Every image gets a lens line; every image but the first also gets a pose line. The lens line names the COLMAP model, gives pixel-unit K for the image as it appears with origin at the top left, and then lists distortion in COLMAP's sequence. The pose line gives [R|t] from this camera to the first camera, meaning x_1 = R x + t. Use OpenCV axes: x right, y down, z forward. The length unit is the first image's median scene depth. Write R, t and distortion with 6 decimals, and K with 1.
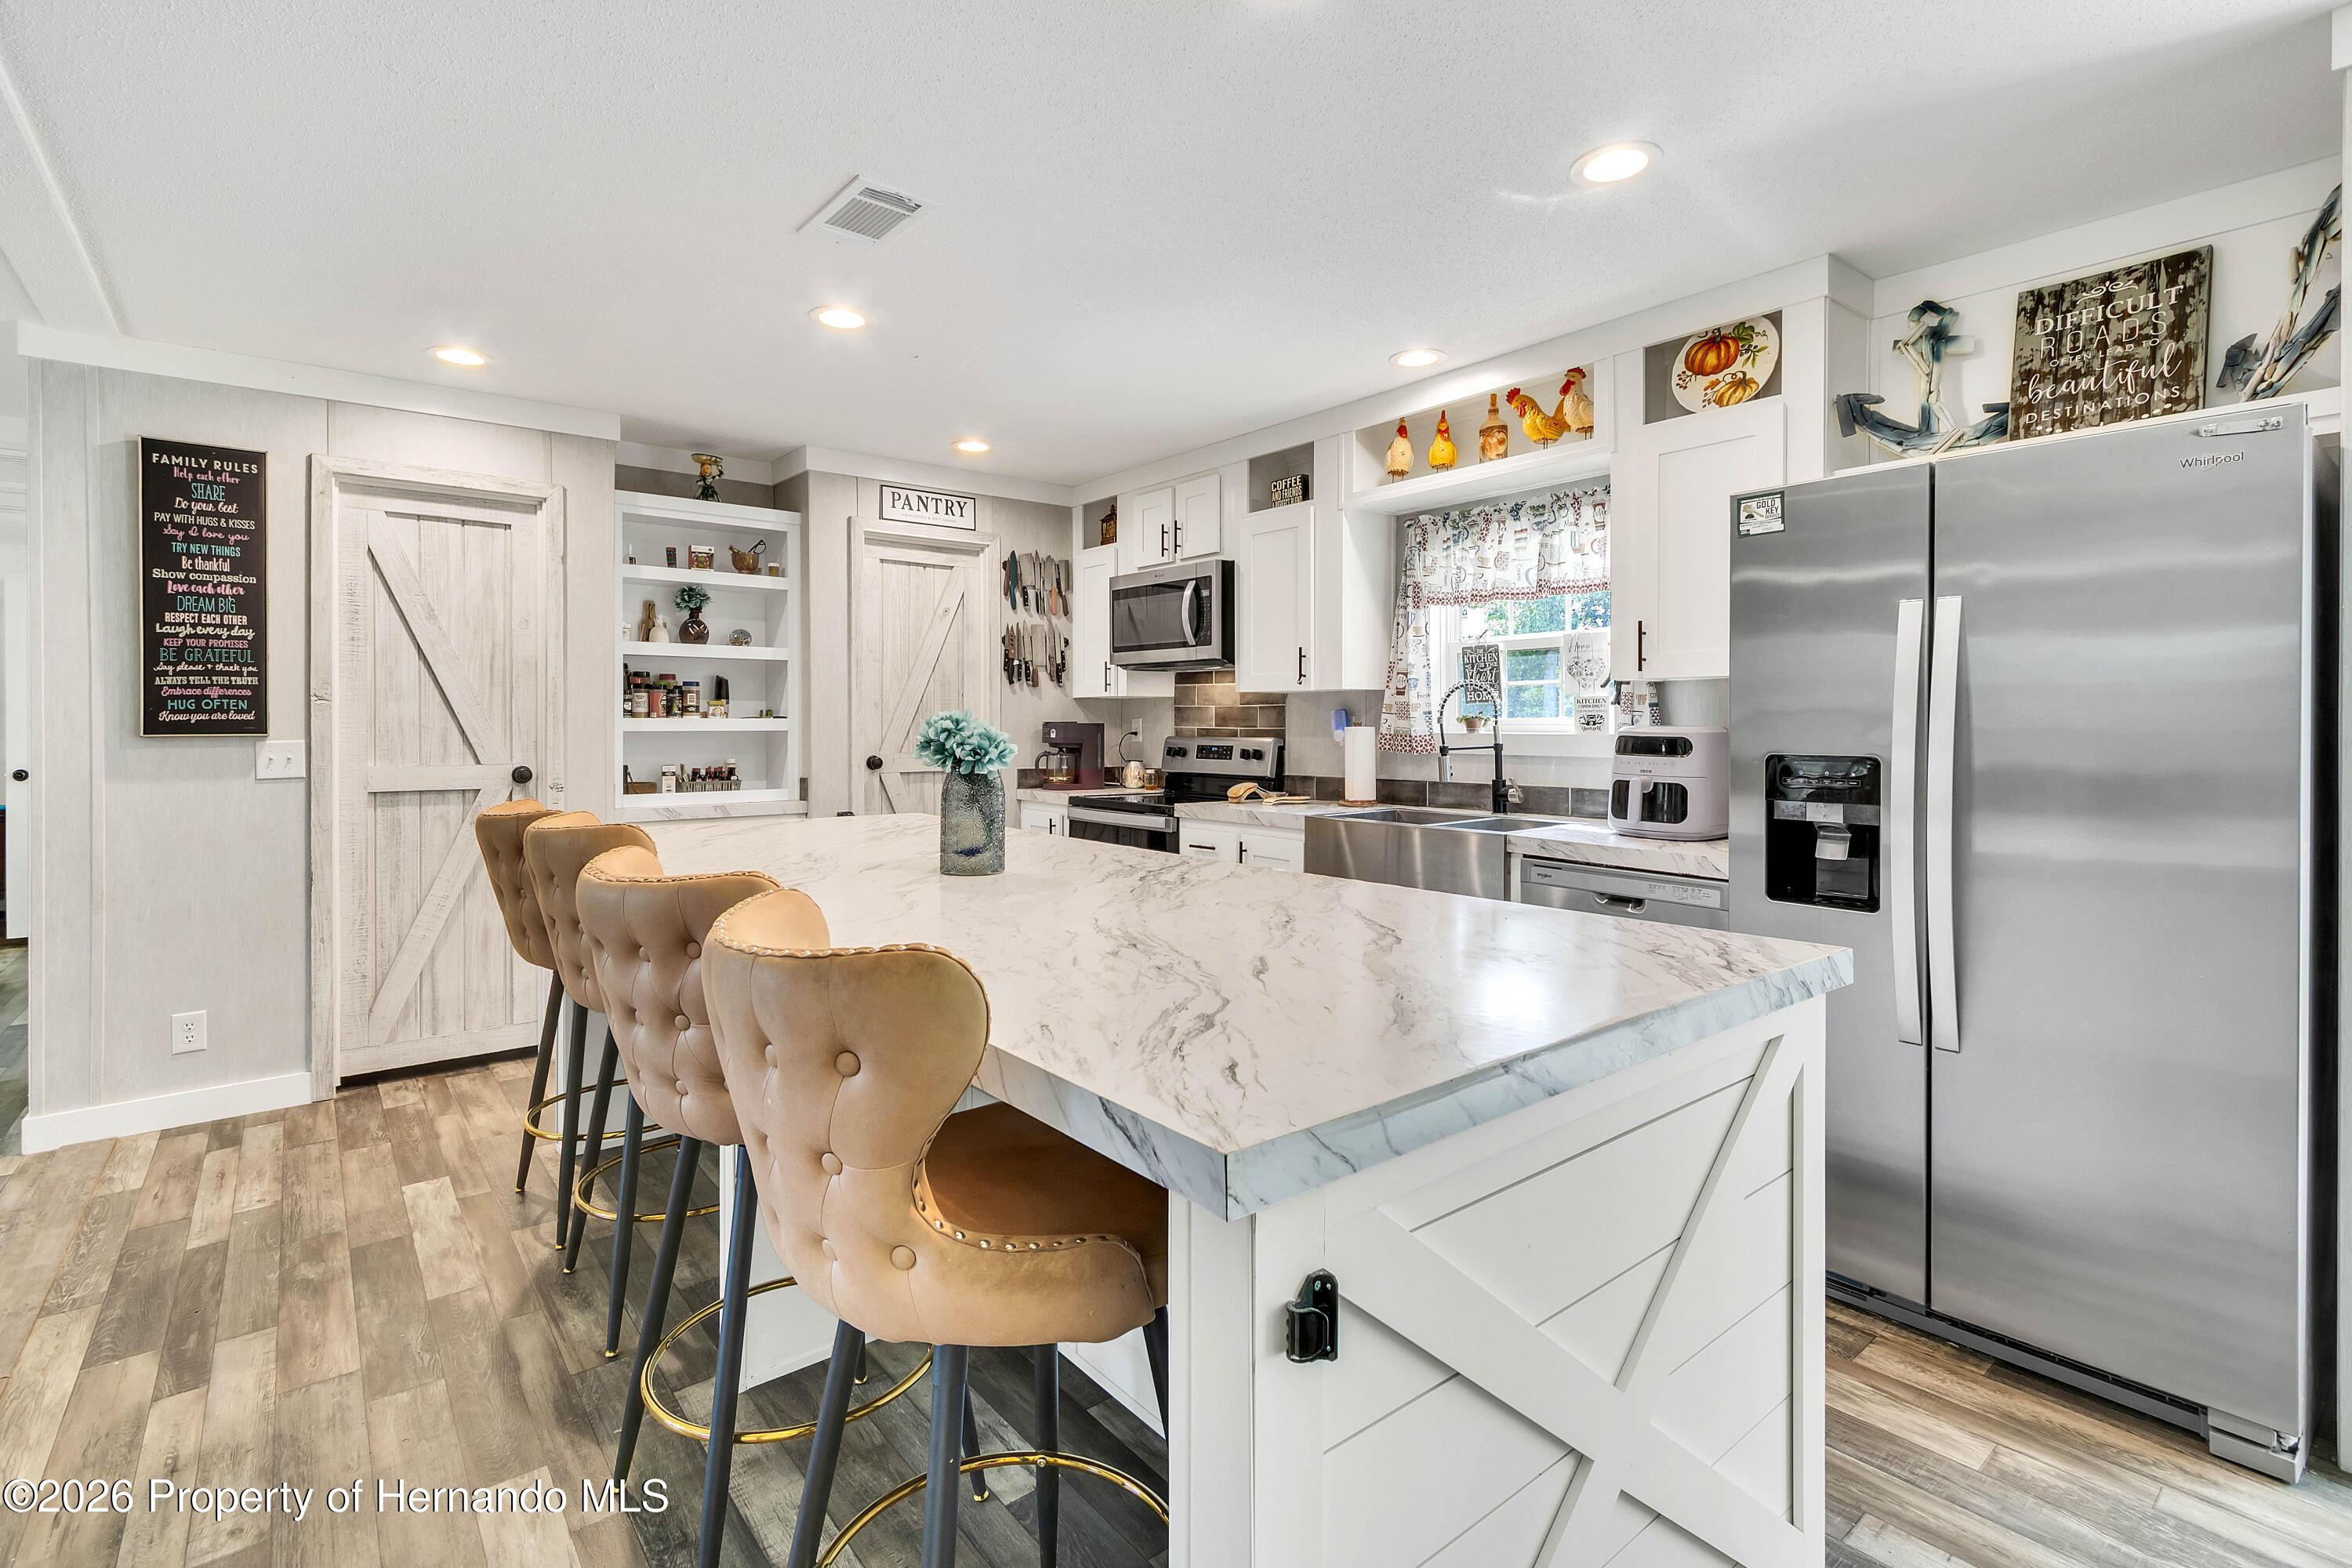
lens RADIAL K [[1101.1, 0, 1168.9], [0, 1101.1, 738.3], [0, 0, 1]] dist [0.014873, -0.001961]
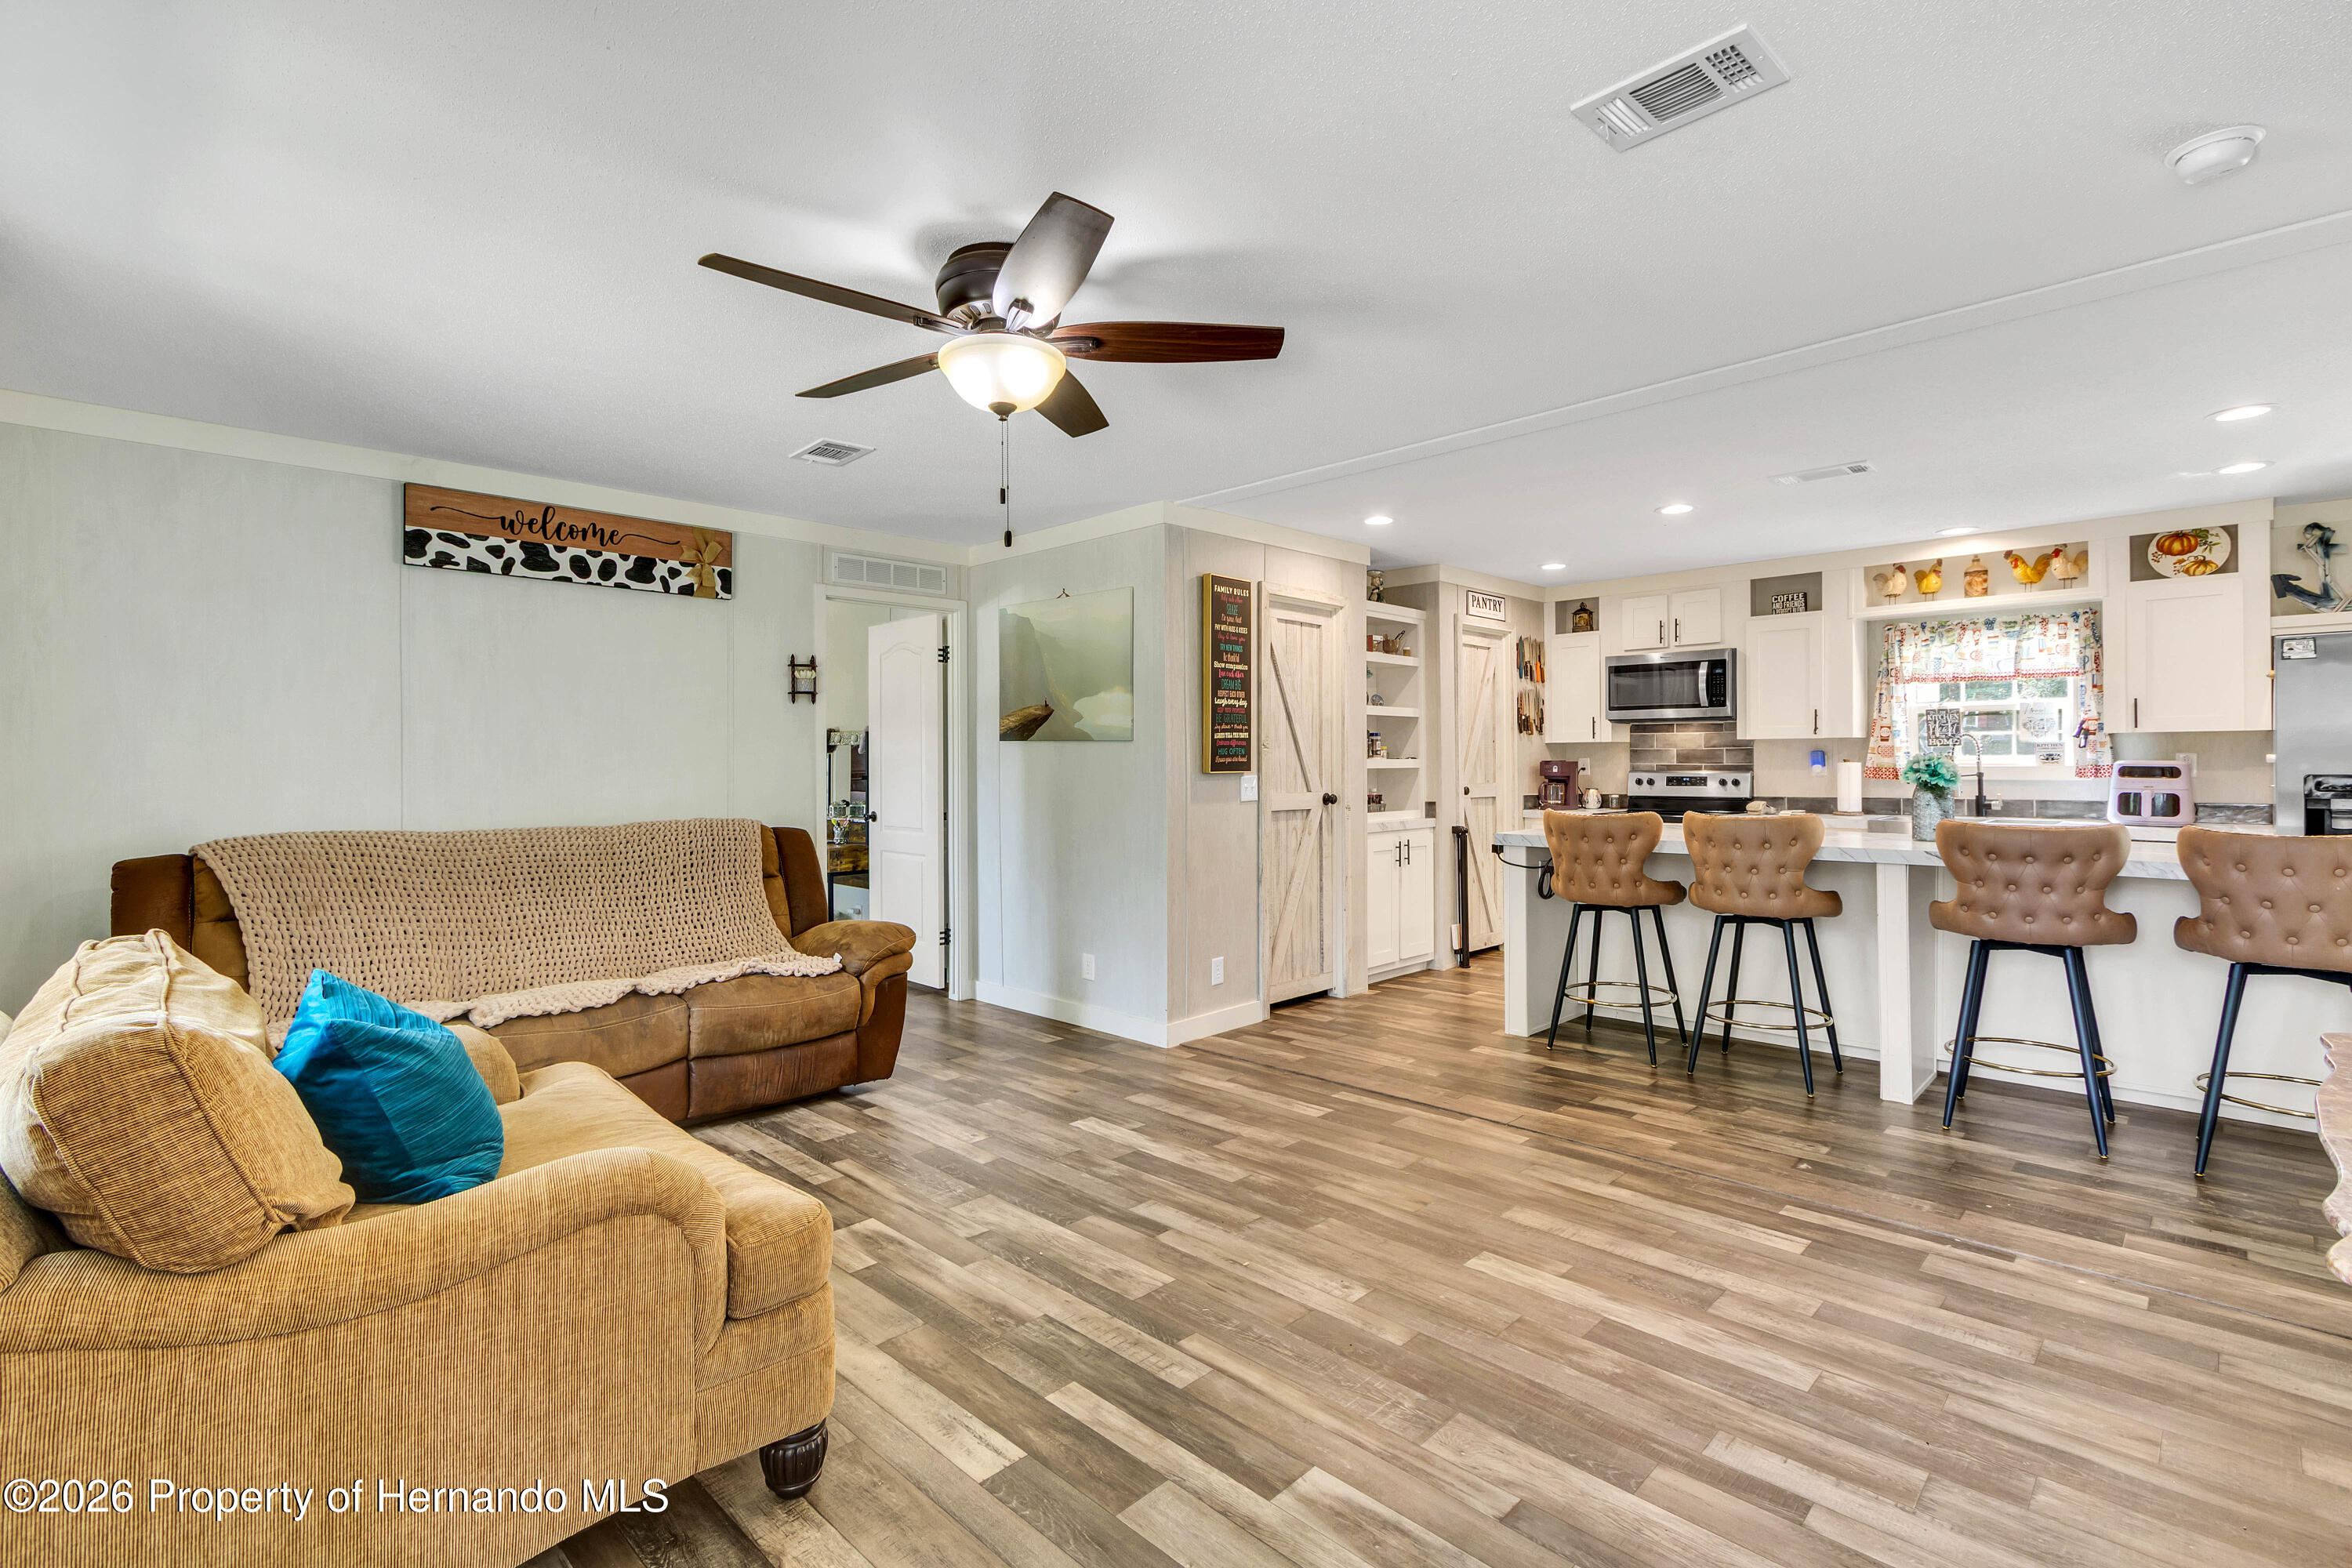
lens RADIAL K [[1105.2, 0, 1157.0], [0, 1105.2, 763.5], [0, 0, 1]] dist [0.007913, -0.001748]
pose [[0.993016, -0.005657, 0.117846, -0.995952], [0.007402, 0.999869, -0.014378, 0.005963], [-0.117749, 0.015150, 0.992928, -0.403766]]
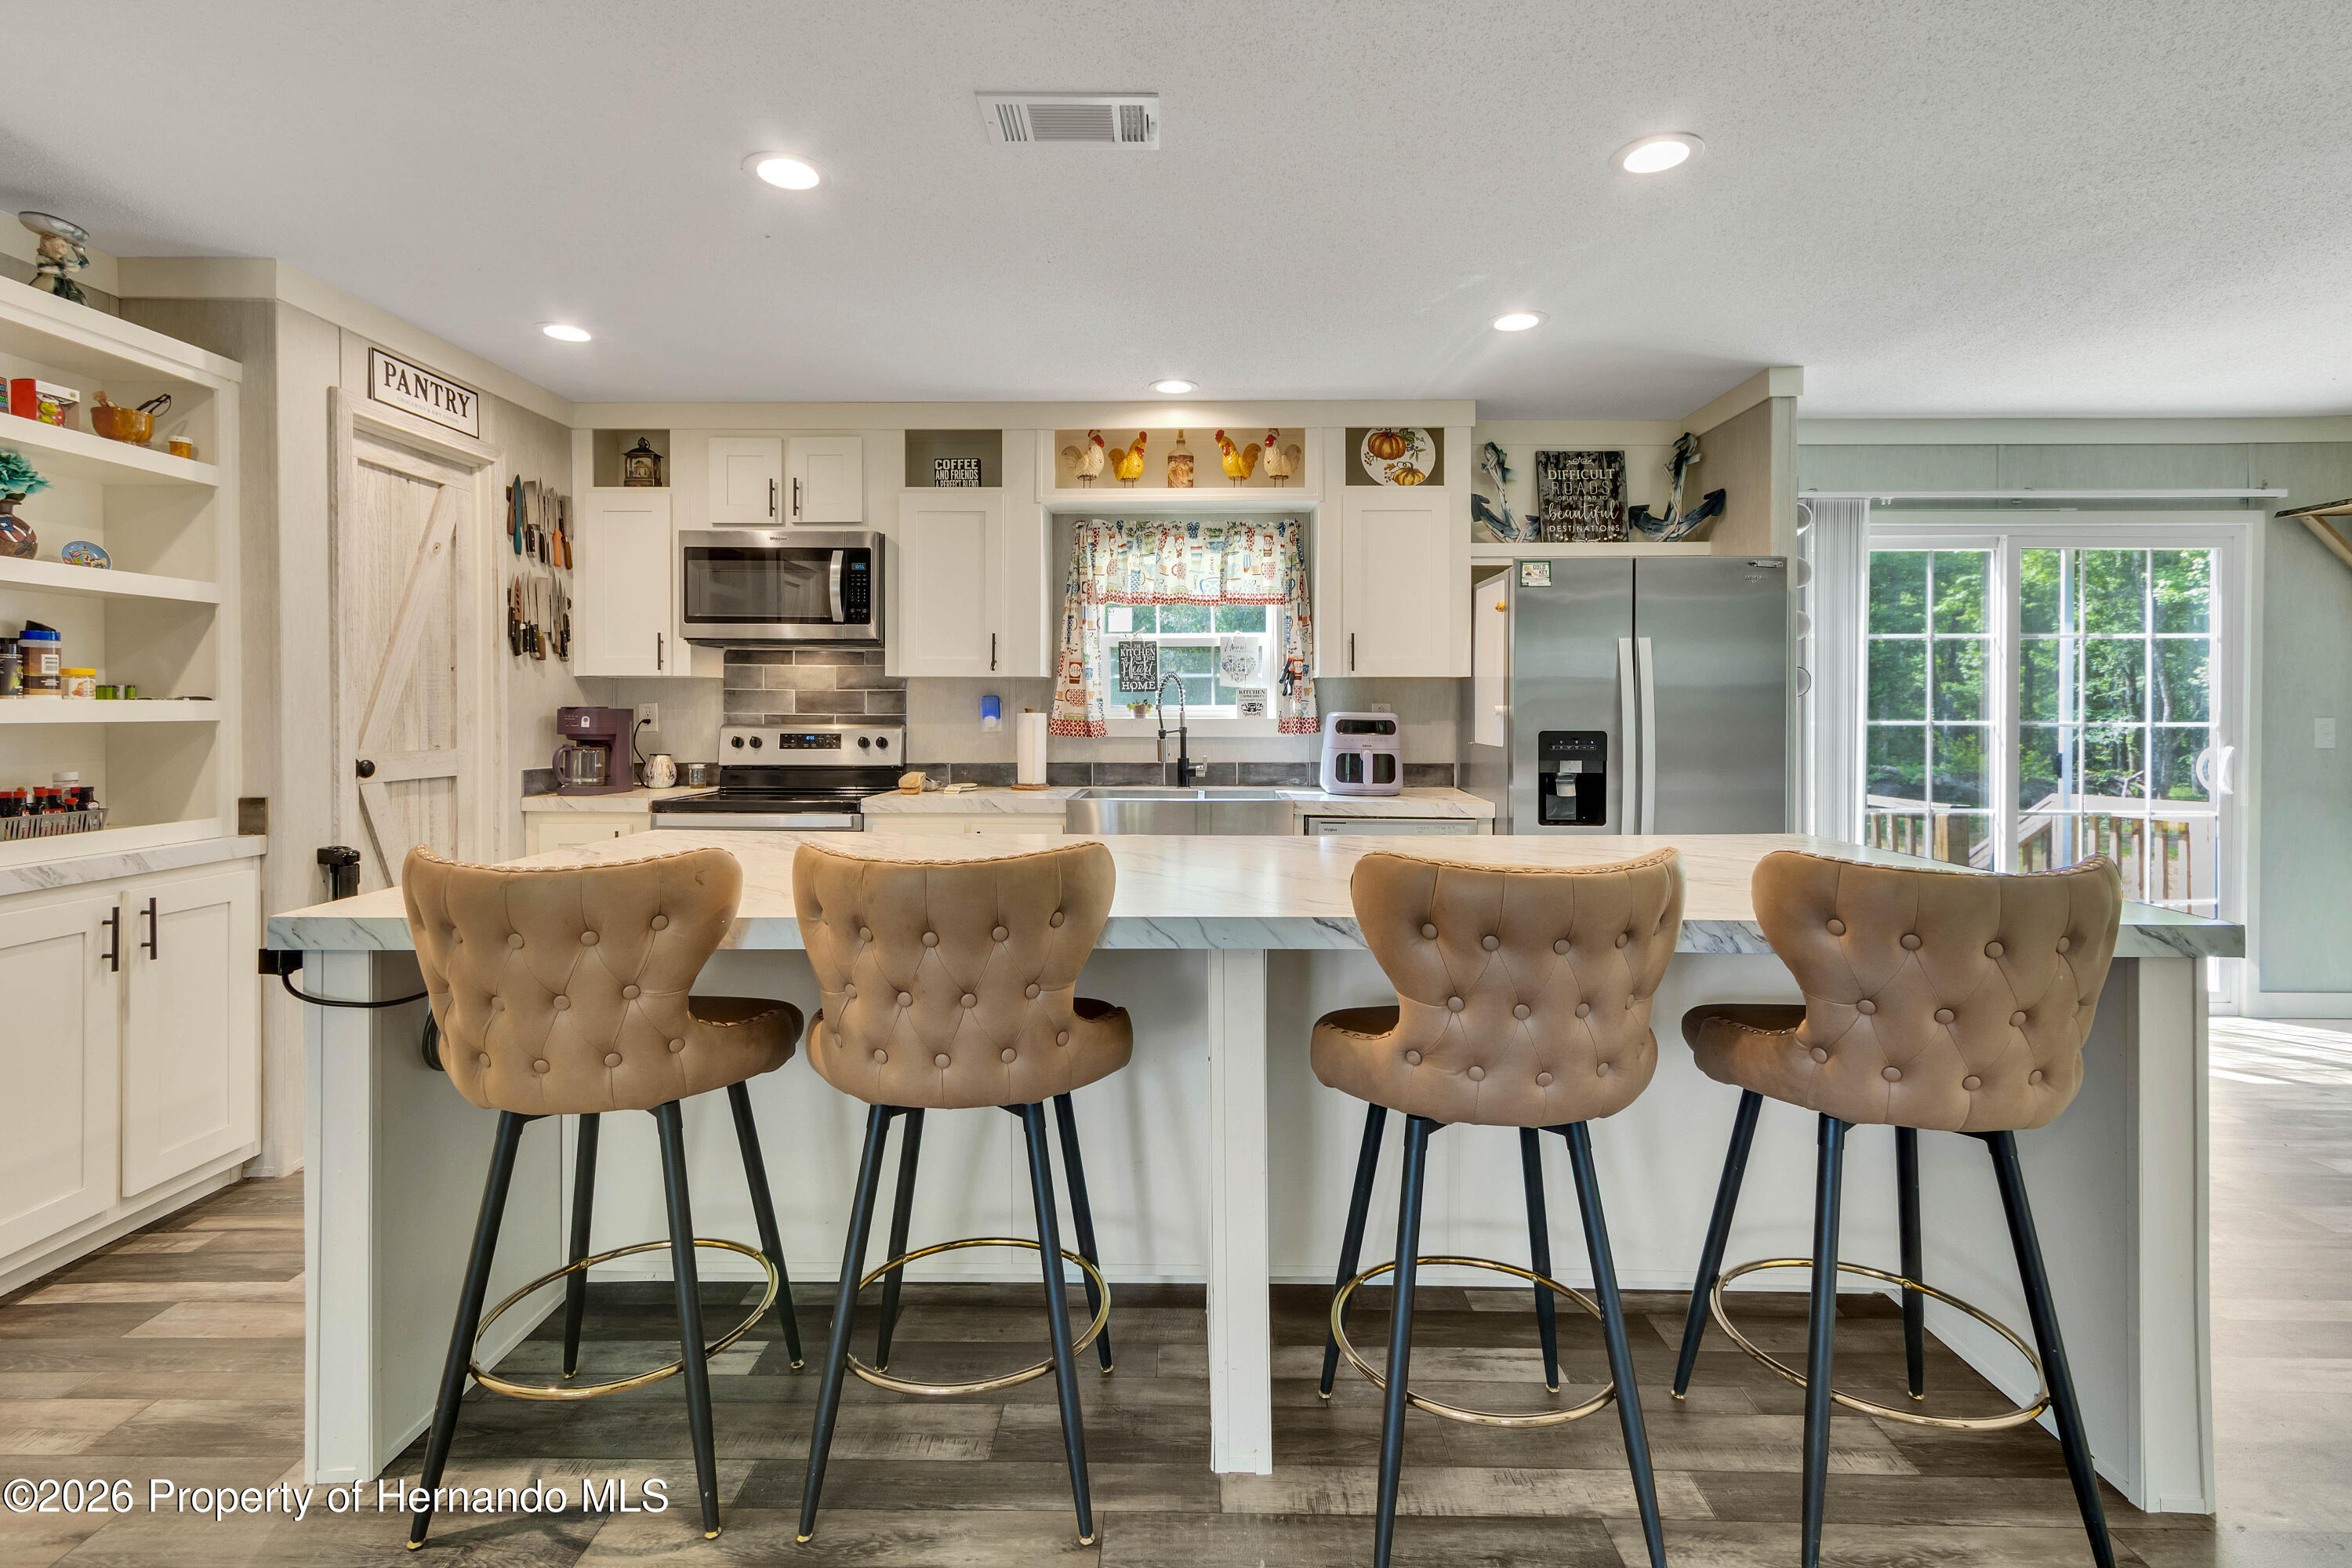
lens RADIAL K [[1101.1, 0, 1183.5], [0, 1101.1, 722.7], [0, 0, 1]] dist [0.014873, -0.001961]
pose [[0.632119, -0.008688, 0.774822, -0.576056], [0.009210, 0.999951, 0.003699, -0.004074], [-0.774816, 0.004797, 0.632168, 0.250761]]
